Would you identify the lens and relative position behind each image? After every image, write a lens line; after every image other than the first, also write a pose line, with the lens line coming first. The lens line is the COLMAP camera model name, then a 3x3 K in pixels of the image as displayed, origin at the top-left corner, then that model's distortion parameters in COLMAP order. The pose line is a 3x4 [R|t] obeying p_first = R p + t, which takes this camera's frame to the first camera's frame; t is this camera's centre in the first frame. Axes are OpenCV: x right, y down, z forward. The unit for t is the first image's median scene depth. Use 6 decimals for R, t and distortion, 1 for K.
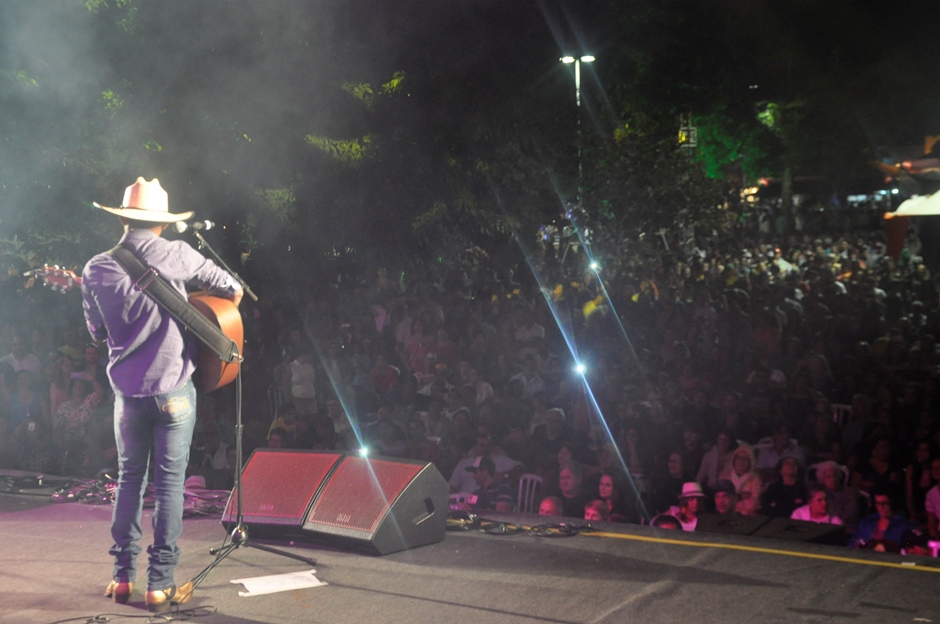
lens RADIAL K [[1556.5, 0, 471.4], [0, 1556.5, 312.6], [0, 0, 1]] dist [0.330582, 0.022808]
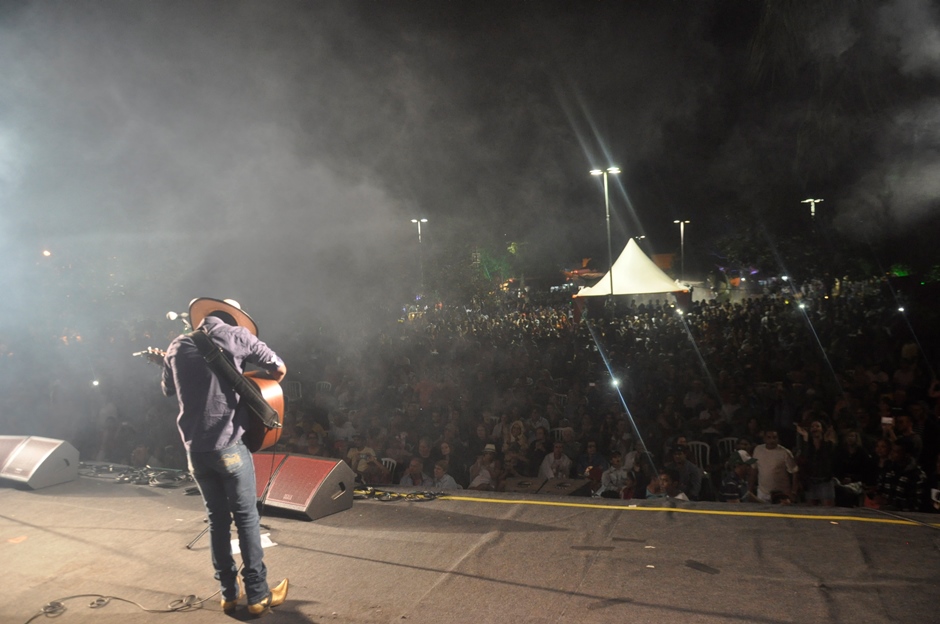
lens RADIAL K [[739.4, 0, 470.1], [0, 739.4, 321.1], [0, 0, 1]] dist [-0.146578, 0.110488]
pose [[0.990416, -0.026353, 0.135583, 0.005558], [0.030452, 0.999137, -0.028250, -0.019444], [-0.134721, 0.032108, 0.990363, 0.250838]]
